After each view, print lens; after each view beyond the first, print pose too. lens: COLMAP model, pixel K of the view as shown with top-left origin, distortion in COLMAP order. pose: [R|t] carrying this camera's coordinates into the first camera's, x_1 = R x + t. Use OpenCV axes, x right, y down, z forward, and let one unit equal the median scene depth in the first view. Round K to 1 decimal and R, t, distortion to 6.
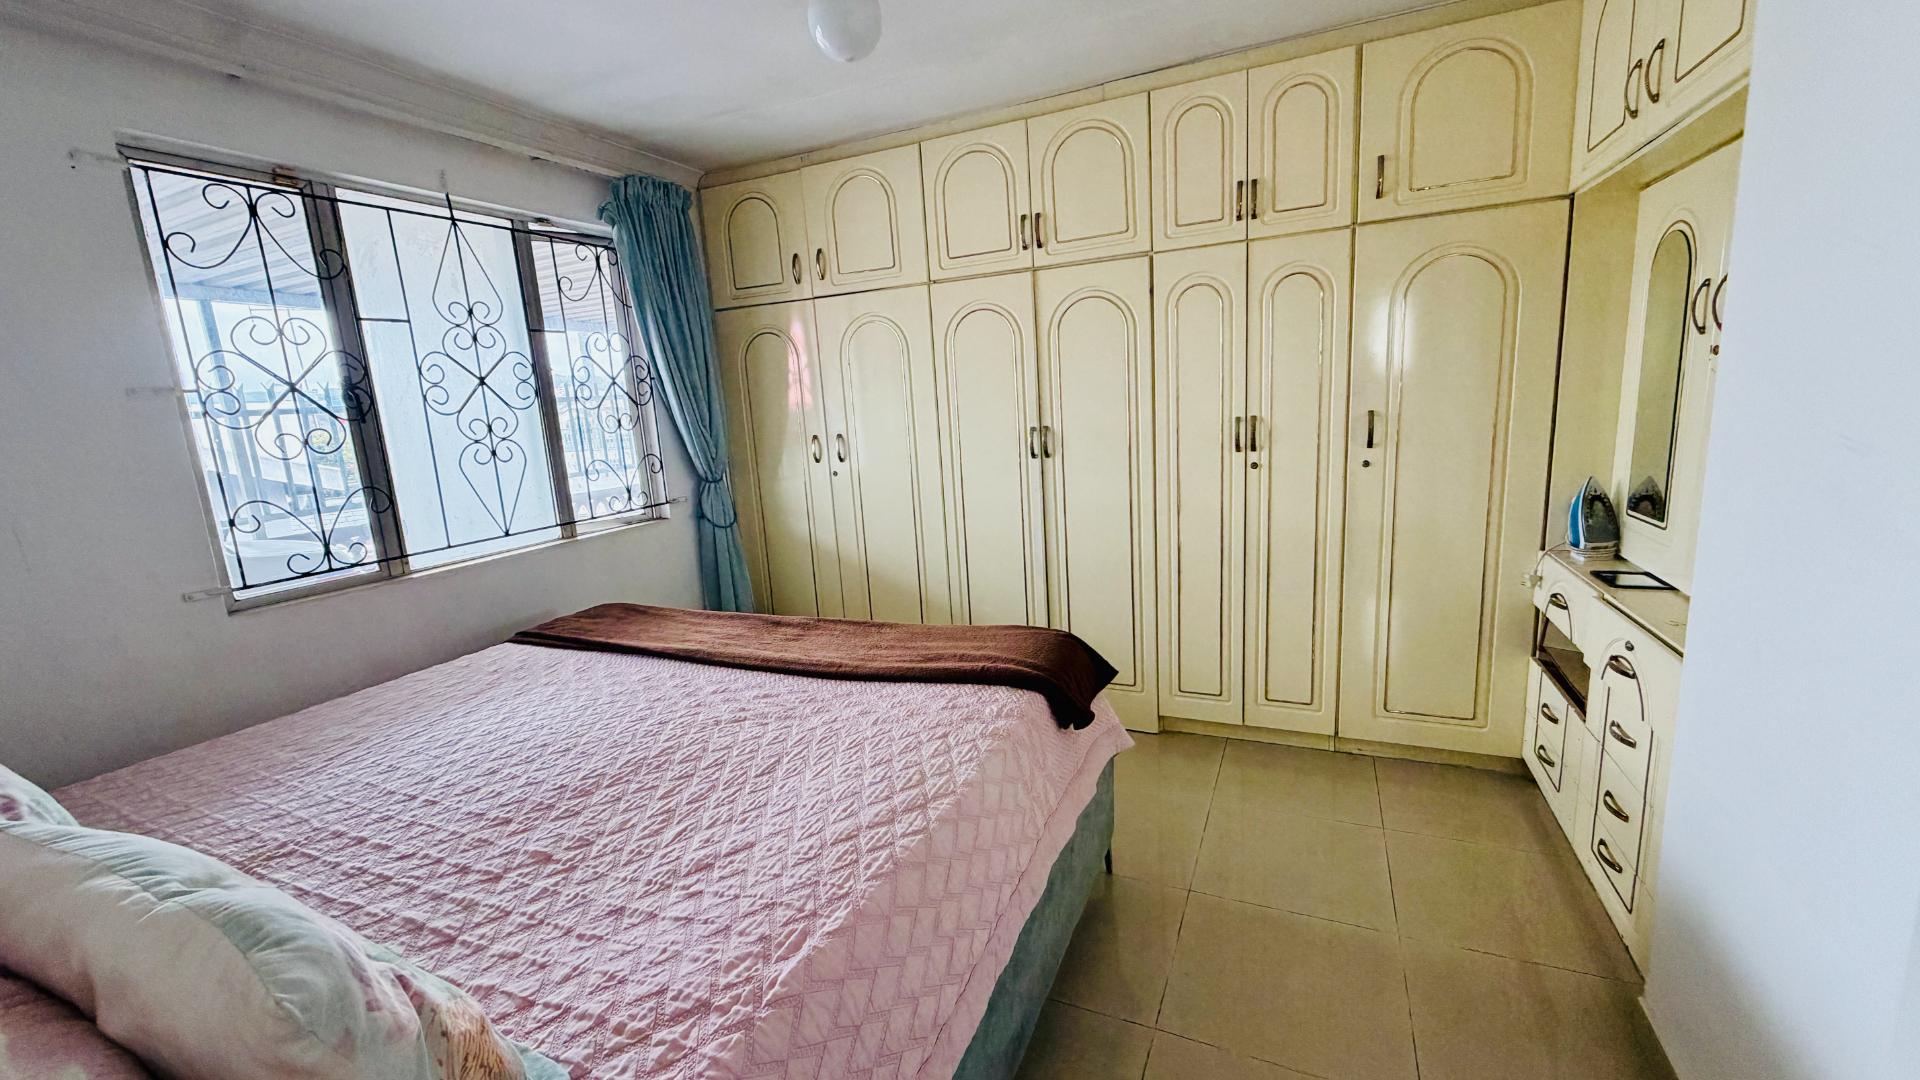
lens RADIAL K [[766.9, 0, 961.0], [0, 766.9, 535.7], [0, 0, 1]] dist [0.000614, 0.000391]
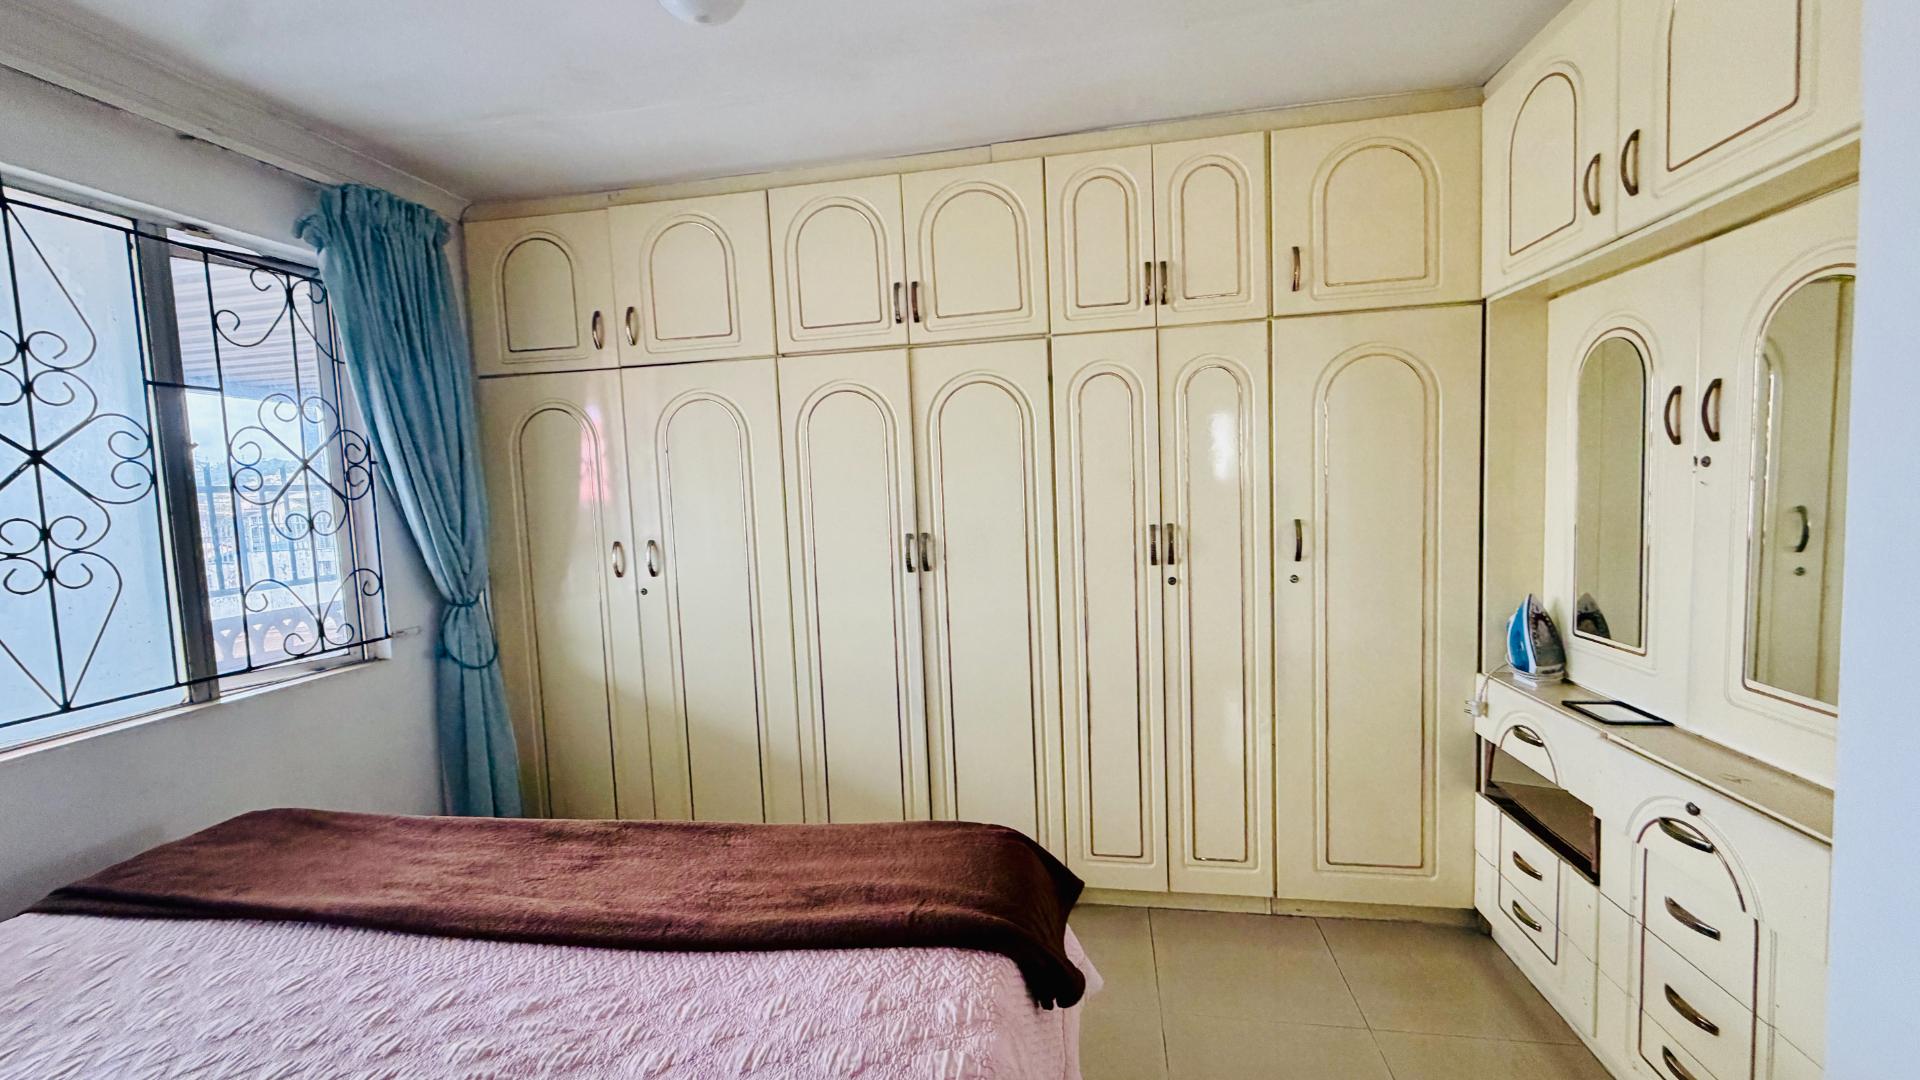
lens RADIAL K [[766.9, 0, 960.9], [0, 766.9, 538.5], [0, 0, 1]] dist [0.000614, 0.000391]
pose [[0.968361, 0.003472, 0.249530, -0.063610], [0.027166, 0.992495, -0.119232, -0.043722], [-0.248071, 0.122239, 0.960999, 0.231971]]
